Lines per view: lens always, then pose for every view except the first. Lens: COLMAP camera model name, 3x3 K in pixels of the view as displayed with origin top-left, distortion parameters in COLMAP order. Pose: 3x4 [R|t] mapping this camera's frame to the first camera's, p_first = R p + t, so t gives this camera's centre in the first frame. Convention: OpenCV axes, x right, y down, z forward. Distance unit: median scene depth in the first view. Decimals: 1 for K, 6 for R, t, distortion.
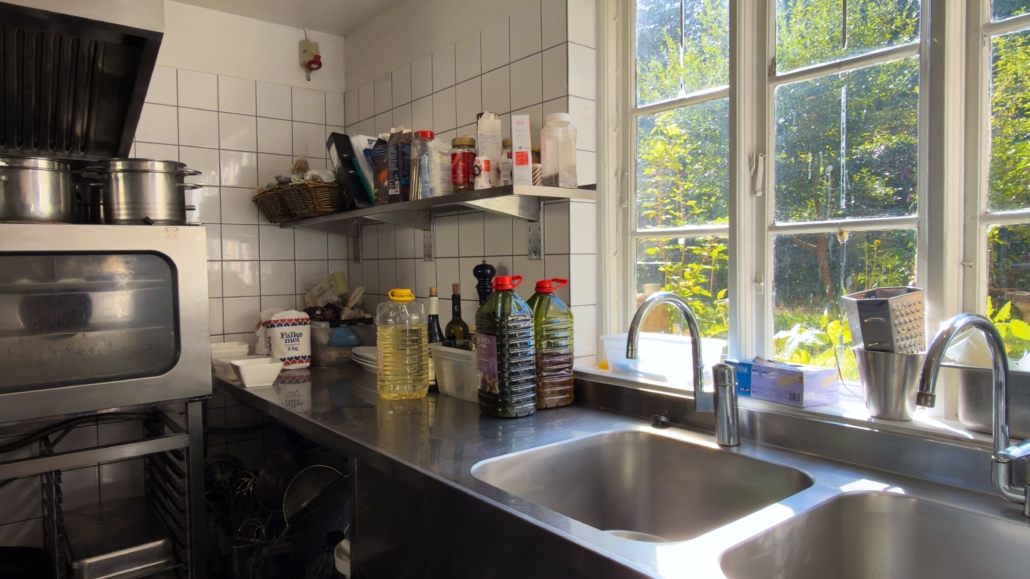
lens RADIAL K [[657.5, 0, 515.0], [0, 657.5, 289.5], [0, 0, 1]] dist [0.003258, 0.001745]
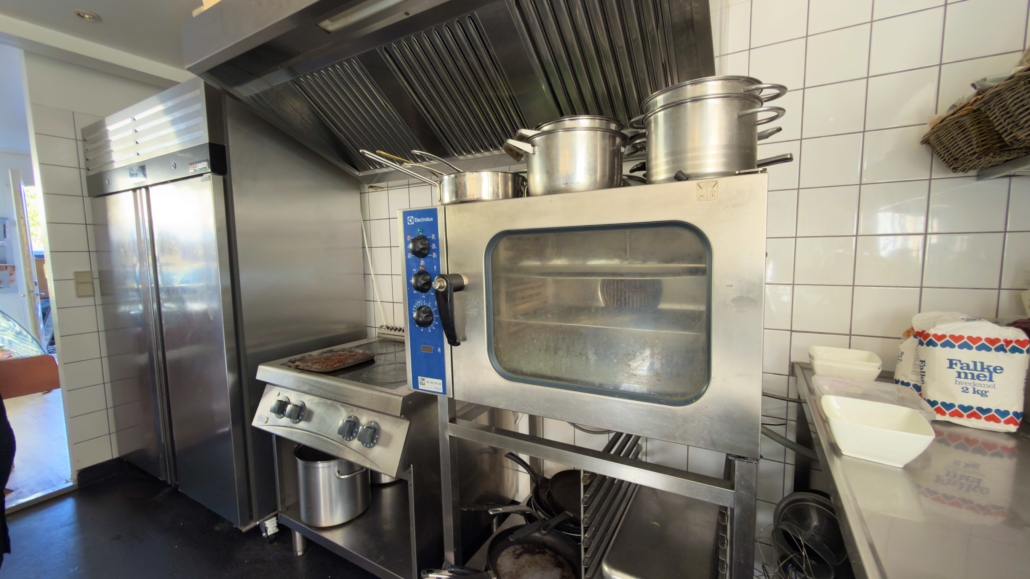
lens RADIAL K [[414.1, 0, 517.7], [0, 414.1, 286.2], [0, 0, 1]] dist [-0.013409, 0.006014]
pose [[0.366794, 0.094212, -0.925519, -0.167090], [-0.024502, 0.995492, 0.091624, -0.020385], [0.929979, -0.010930, 0.367449, 0.516555]]
